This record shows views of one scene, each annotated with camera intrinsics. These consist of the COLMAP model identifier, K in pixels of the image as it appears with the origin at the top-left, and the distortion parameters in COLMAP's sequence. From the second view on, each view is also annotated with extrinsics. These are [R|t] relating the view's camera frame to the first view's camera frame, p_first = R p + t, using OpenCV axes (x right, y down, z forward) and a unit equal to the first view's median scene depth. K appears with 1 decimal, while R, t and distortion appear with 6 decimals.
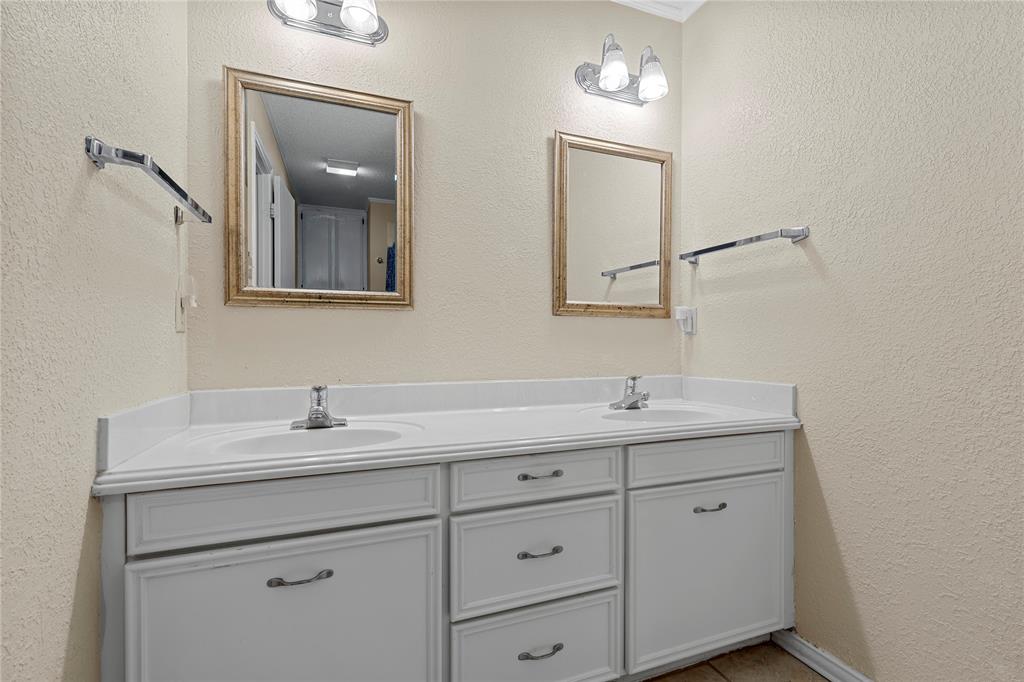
lens RADIAL K [[445.6, 0, 516.9], [0, 445.6, 345.9], [0, 0, 1]] dist [-0.009285, 0.000013]
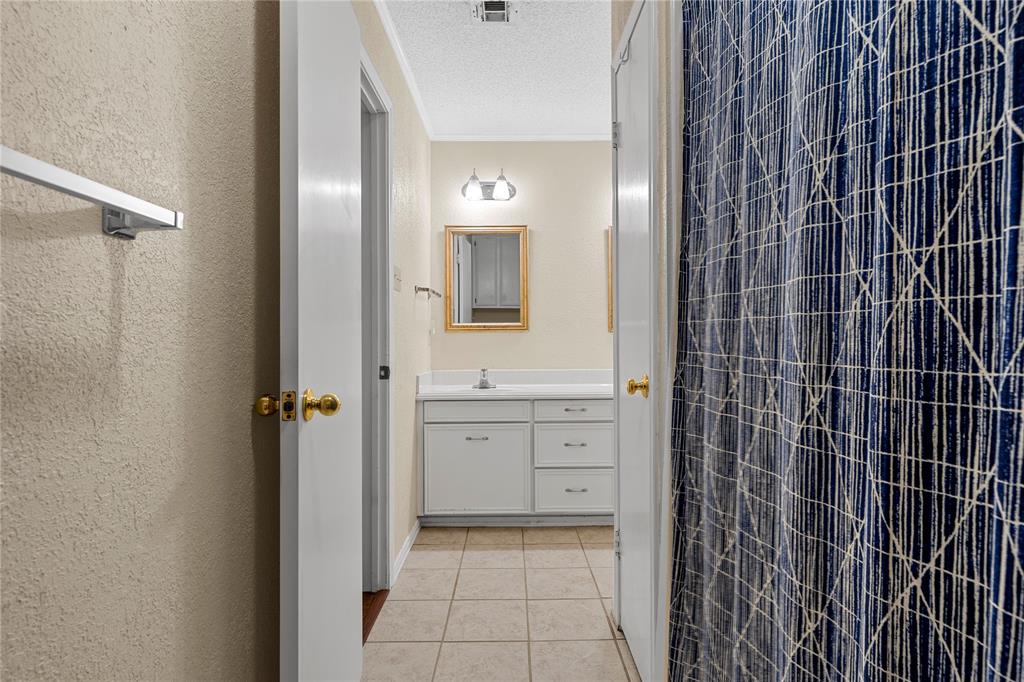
lens RADIAL K [[557.5, 0, 511.5], [0, 557.5, 341.2], [0, 0, 1]] dist [-0.000801, -0.000024]
pose [[0.927981, -0.002432, -0.372619, 0.747965], [0.001907, 0.999997, -0.001777, -0.043061], [0.372622, 0.000939, 0.927983, -1.591117]]
